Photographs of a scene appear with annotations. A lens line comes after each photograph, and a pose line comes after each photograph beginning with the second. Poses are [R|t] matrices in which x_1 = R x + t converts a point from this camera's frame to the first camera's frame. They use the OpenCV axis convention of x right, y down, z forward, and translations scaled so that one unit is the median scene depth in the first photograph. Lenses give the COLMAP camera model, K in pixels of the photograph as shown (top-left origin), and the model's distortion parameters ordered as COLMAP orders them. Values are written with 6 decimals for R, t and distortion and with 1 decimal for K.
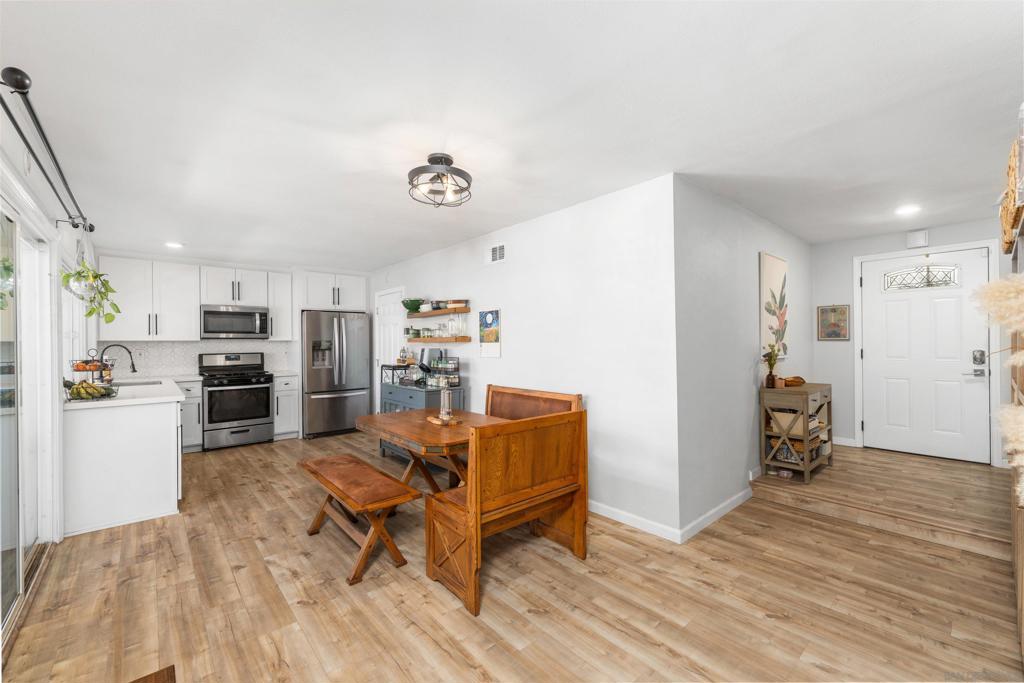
lens RADIAL K [[418.3, 0, 518.7], [0, 418.3, 343.1], [0, 0, 1]] dist [0.000149, -0.000015]
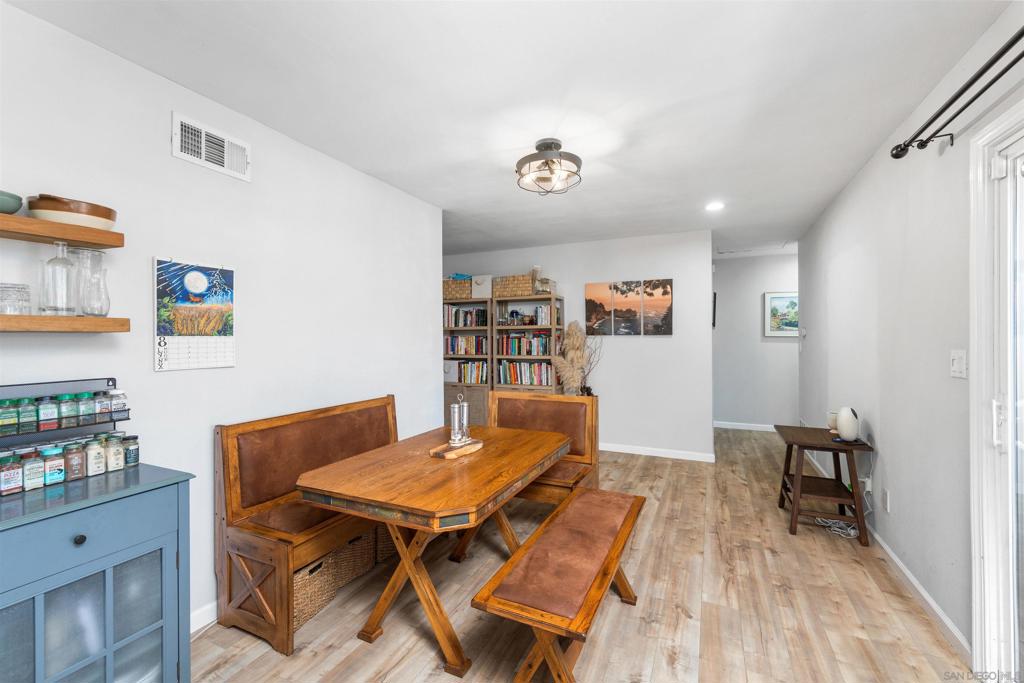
lens RADIAL K [[418.3, 0, 516.5], [0, 418.3, 338.6], [0, 0, 1]] dist [0.000149, -0.000015]
pose [[-0.393582, 0.009855, 0.919237, -0.650633], [0.011211, 0.999920, -0.005919, 0.008341], [-0.919221, 0.007976, -0.393661, 0.907991]]
